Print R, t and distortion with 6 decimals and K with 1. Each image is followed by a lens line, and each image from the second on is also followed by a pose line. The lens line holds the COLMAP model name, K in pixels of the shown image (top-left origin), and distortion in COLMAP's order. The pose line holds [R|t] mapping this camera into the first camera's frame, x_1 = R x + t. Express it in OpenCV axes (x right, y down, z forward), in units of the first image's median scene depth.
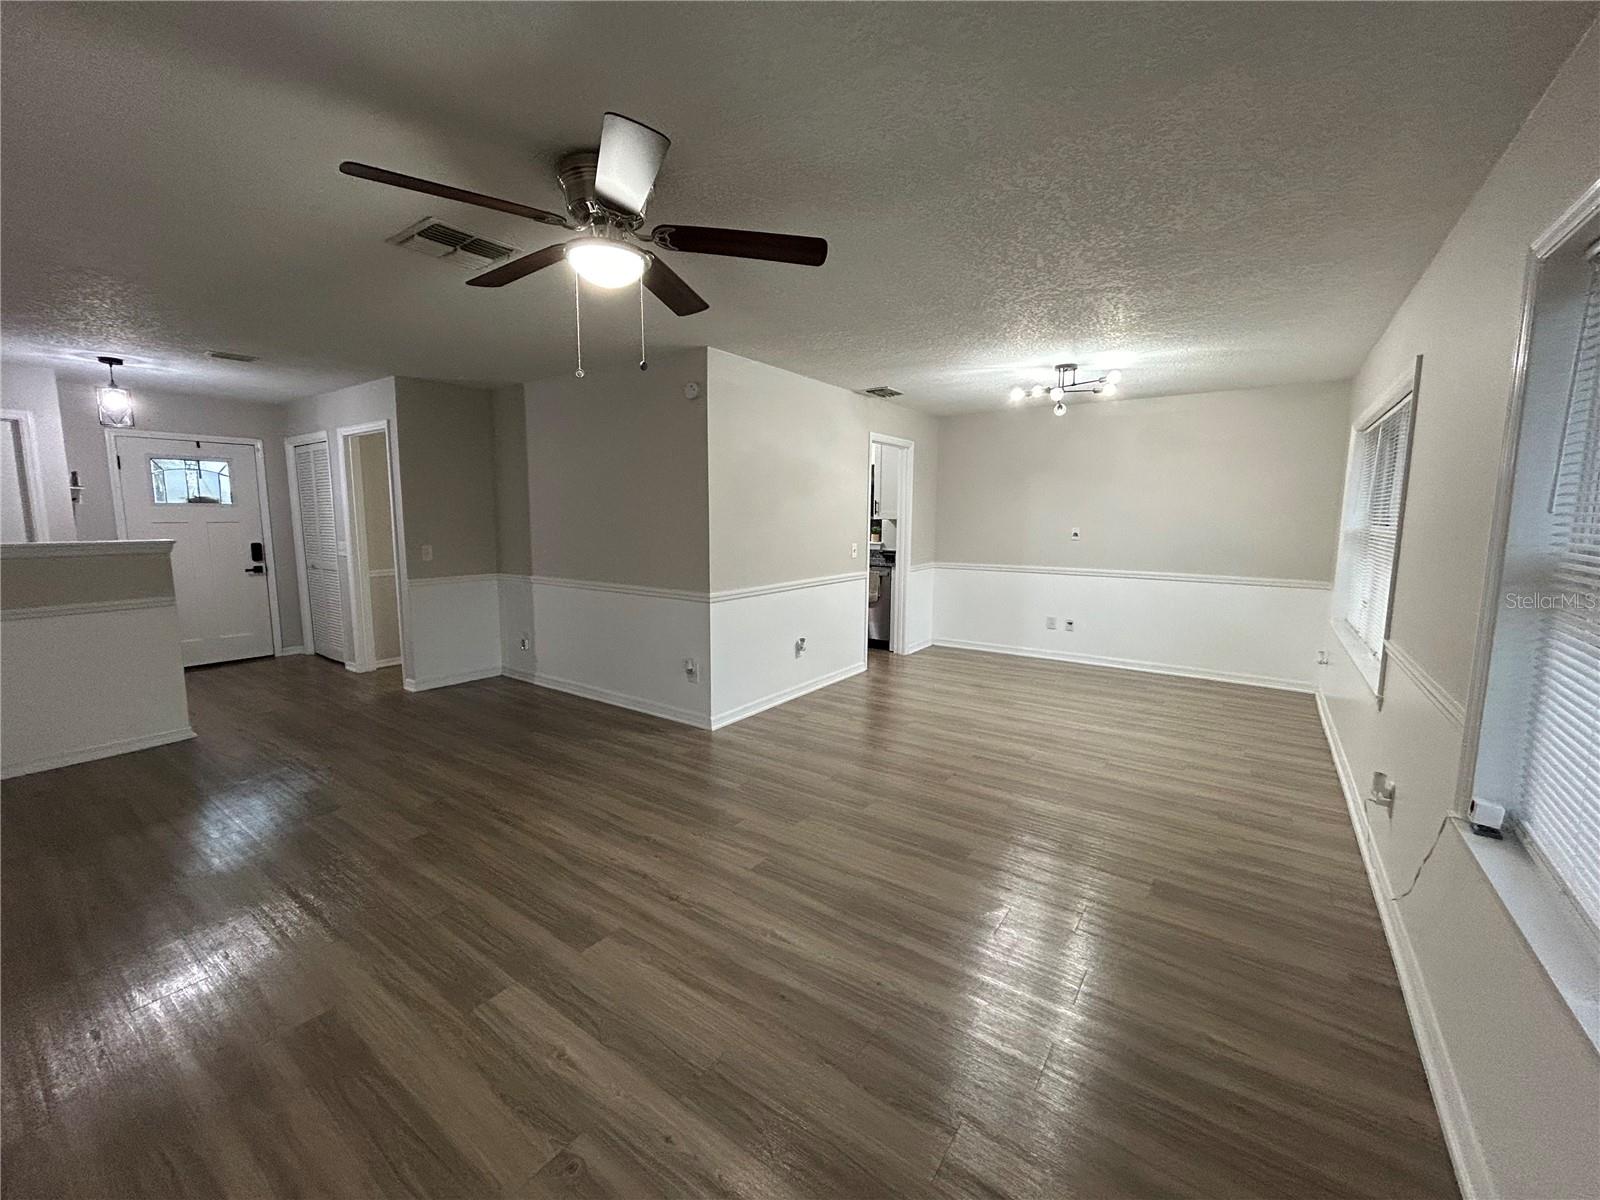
lens RADIAL K [[647.7, 0, 798.9], [0, 647.7, 593.0], [0, 0, 1]] dist [-0.000123, 0.000345]
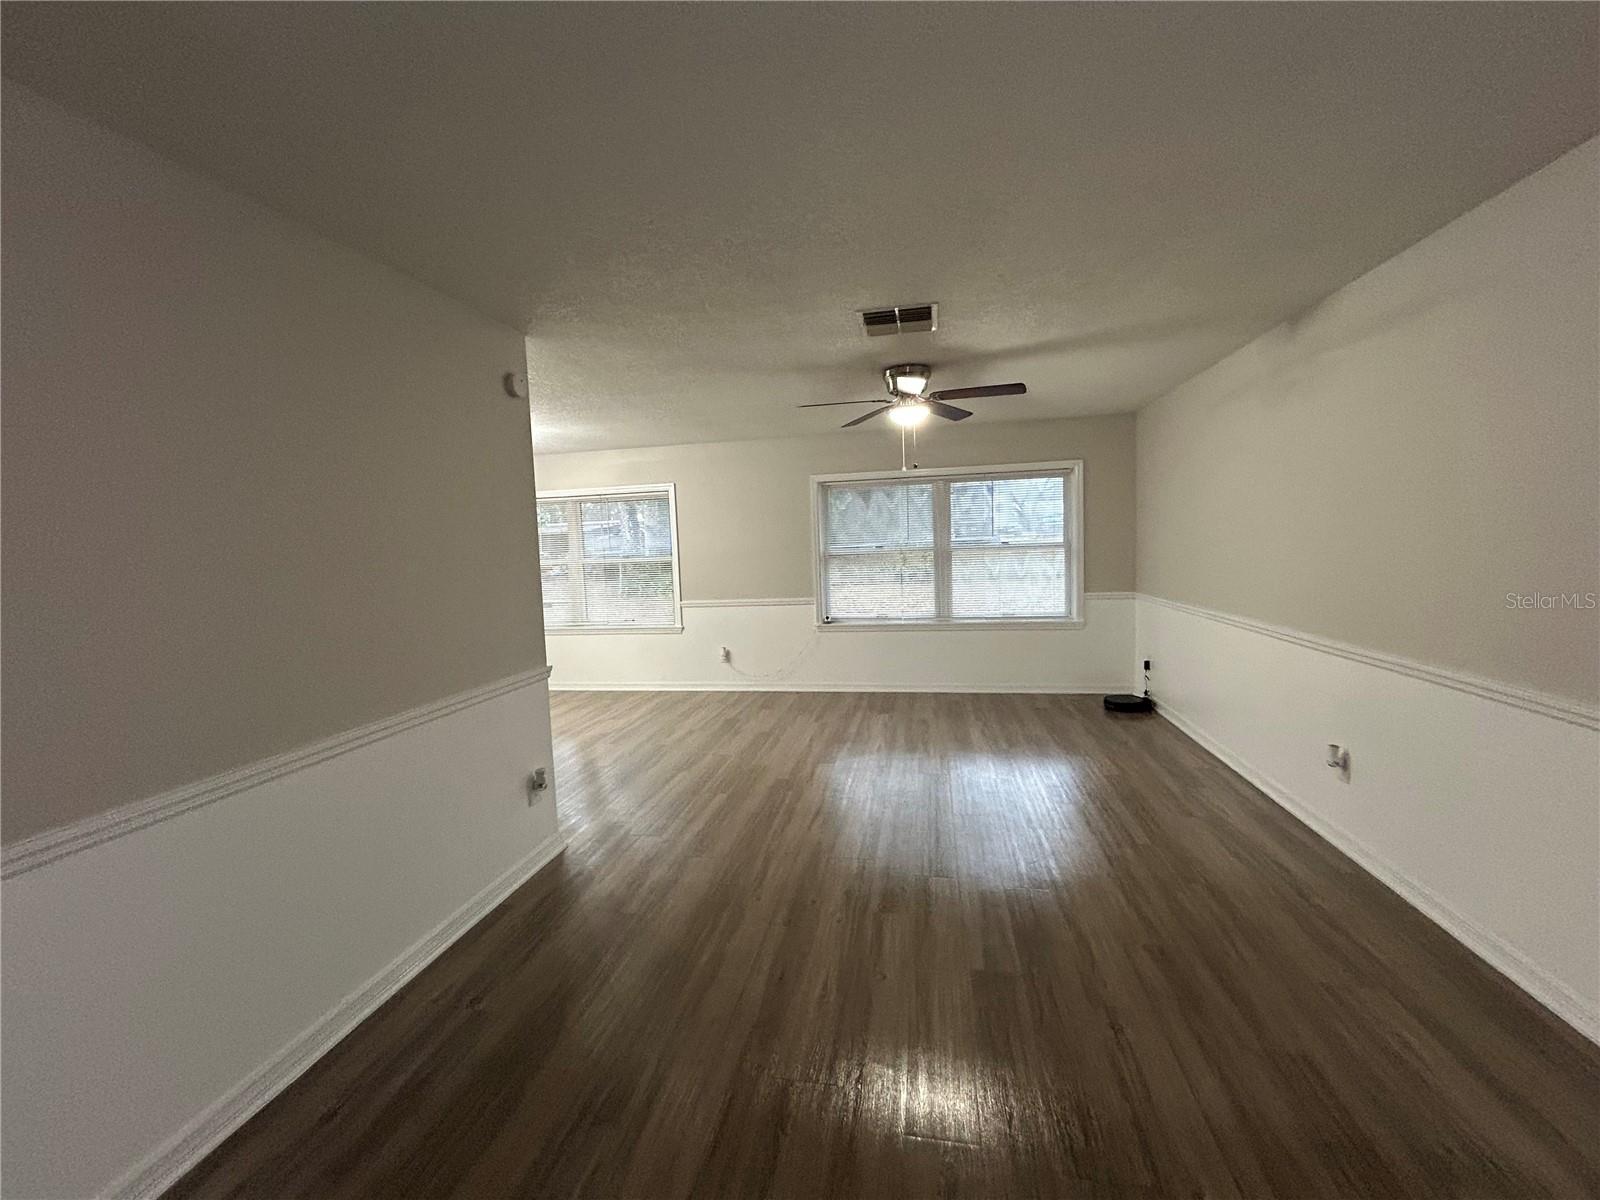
lens RADIAL K [[647.7, 0, 798.9], [0, 647.7, 593.0], [0, 0, 1]] dist [-0.000123, 0.000345]
pose [[-0.412958, -0.057693, 0.908921, -0.637541], [0.151713, 0.979690, 0.131114, -0.091247], [-0.898025, 0.192040, -0.395818, 0.707896]]
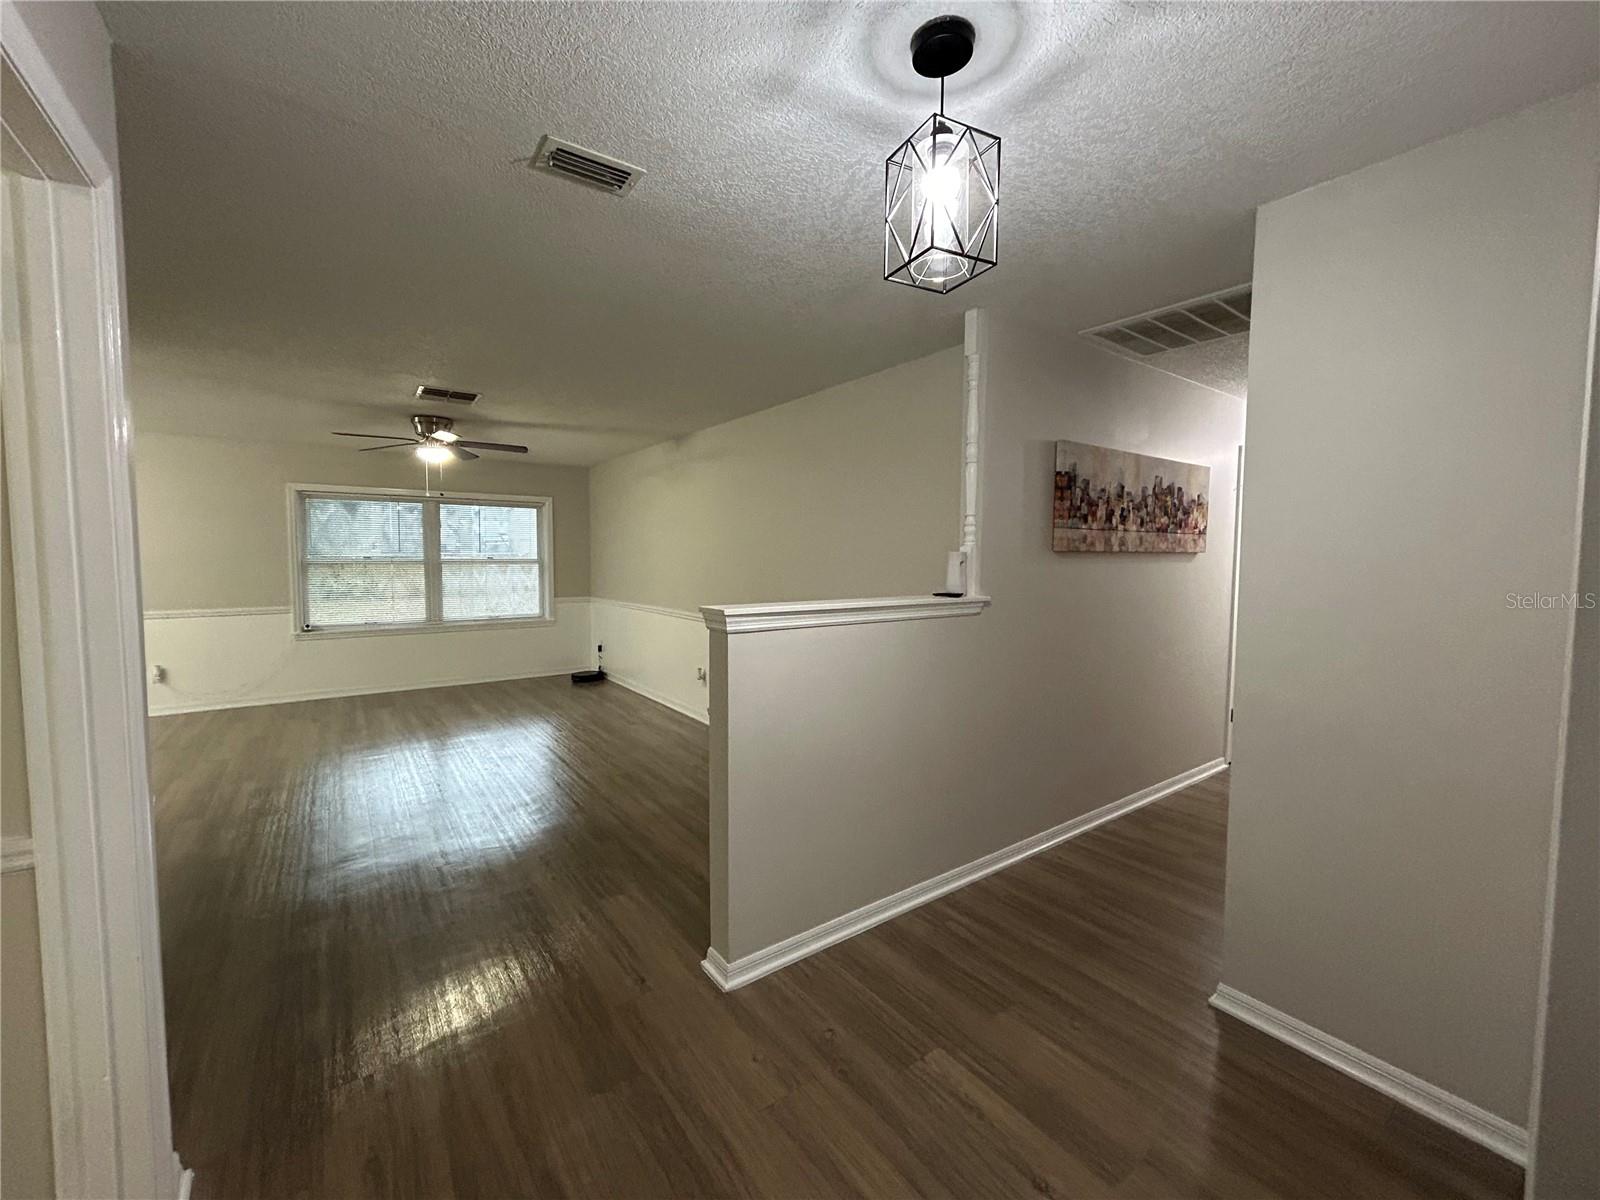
lens RADIAL K [[647.7, 0, 798.9], [0, 647.7, 593.0], [0, 0, 1]] dist [-0.000123, 0.000345]
pose [[-0.947538, -0.026117, 0.318575, -0.792114], [0.033370, 0.983128, 0.179850, -0.121946], [-0.317898, 0.181045, -0.930679, 0.968262]]
